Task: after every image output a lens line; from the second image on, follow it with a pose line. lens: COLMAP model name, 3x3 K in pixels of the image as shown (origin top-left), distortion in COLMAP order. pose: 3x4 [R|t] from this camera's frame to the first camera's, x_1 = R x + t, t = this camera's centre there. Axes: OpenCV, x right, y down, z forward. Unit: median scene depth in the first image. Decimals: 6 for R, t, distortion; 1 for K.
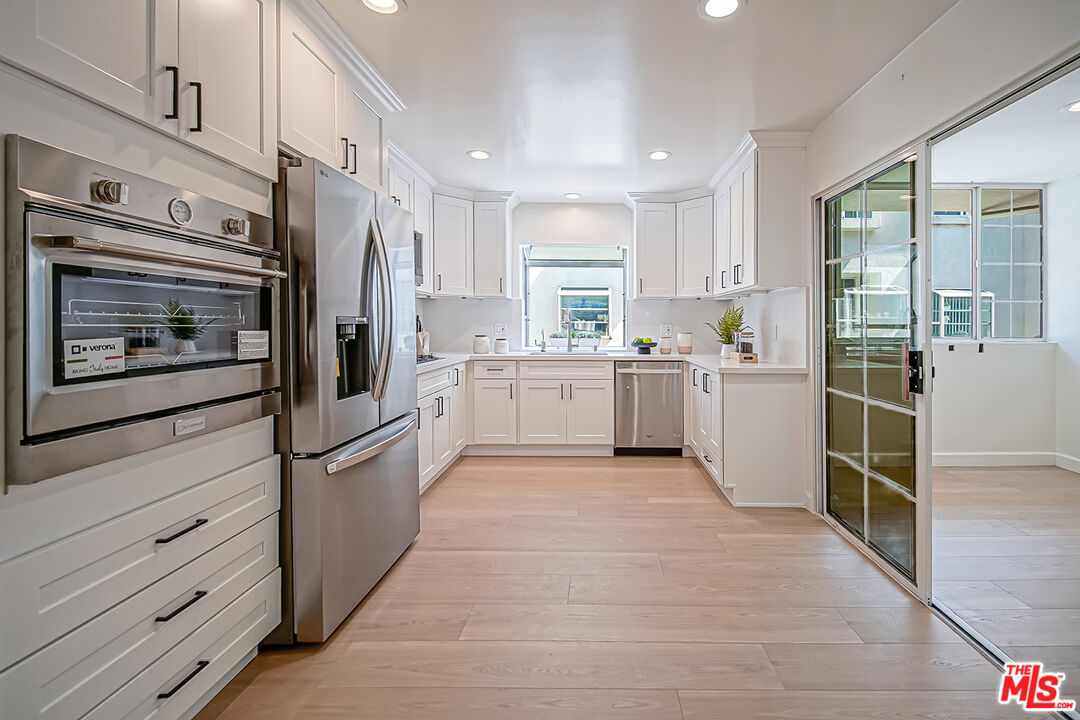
lens RADIAL K [[485.8, 0, 595.8], [0, 485.8, 325.9], [0, 0, 1]] dist [-0.000403, -0.000419]
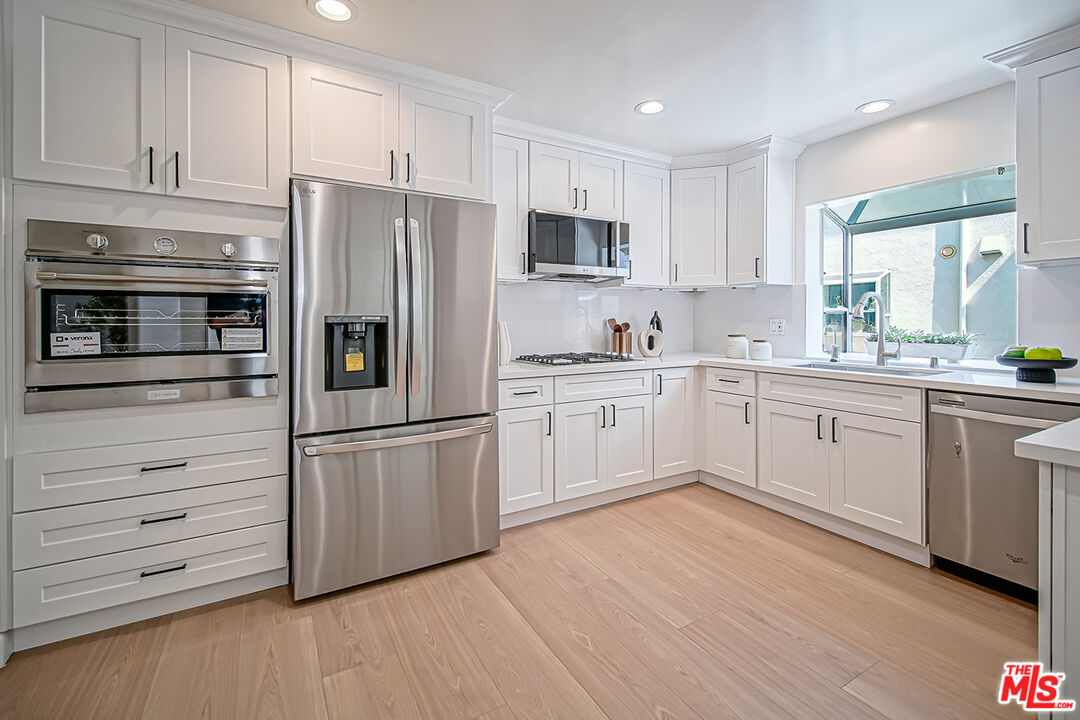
lens RADIAL K [[464.5, 0, 538.2], [0, 464.5, 322.4], [0, 0, 1]] dist [0.001936, 0.000086]
pose [[0.497468, -0.000406, -0.867482, 0.270096], [0.002105, 0.999998, 0.000739, -0.001571], [0.867480, -0.002193, 0.497467, 0.384131]]
